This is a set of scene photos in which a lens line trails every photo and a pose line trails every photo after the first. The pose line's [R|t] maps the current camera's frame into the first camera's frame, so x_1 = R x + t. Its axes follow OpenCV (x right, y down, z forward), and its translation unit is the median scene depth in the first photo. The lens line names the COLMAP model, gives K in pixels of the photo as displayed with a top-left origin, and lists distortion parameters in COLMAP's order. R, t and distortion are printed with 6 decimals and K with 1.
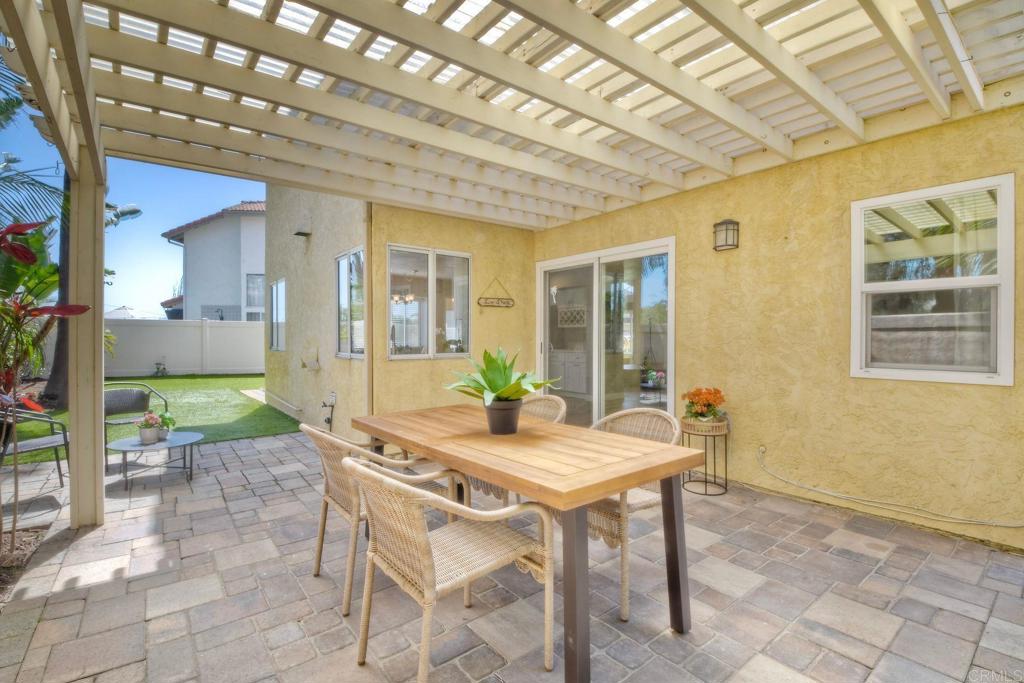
lens RADIAL K [[458.4, 0, 514.8], [0, 458.4, 340.4], [0, 0, 1]] dist [0.001028, -0.001374]
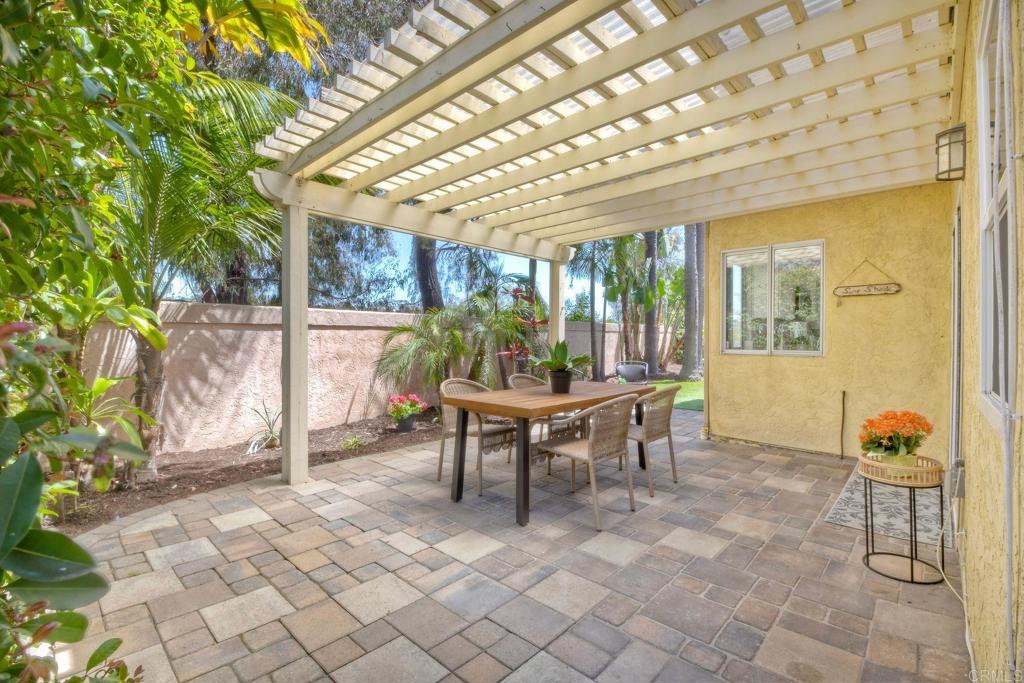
lens RADIAL K [[458.4, 0, 518.9], [0, 458.4, 337.9], [0, 0, 1]] dist [0.001028, -0.001374]
pose [[0.162019, -0.003433, -0.986782, 1.090655], [-0.016735, 0.999841, -0.006226, 0.026395], [0.986646, 0.017522, 0.161936, 0.447099]]
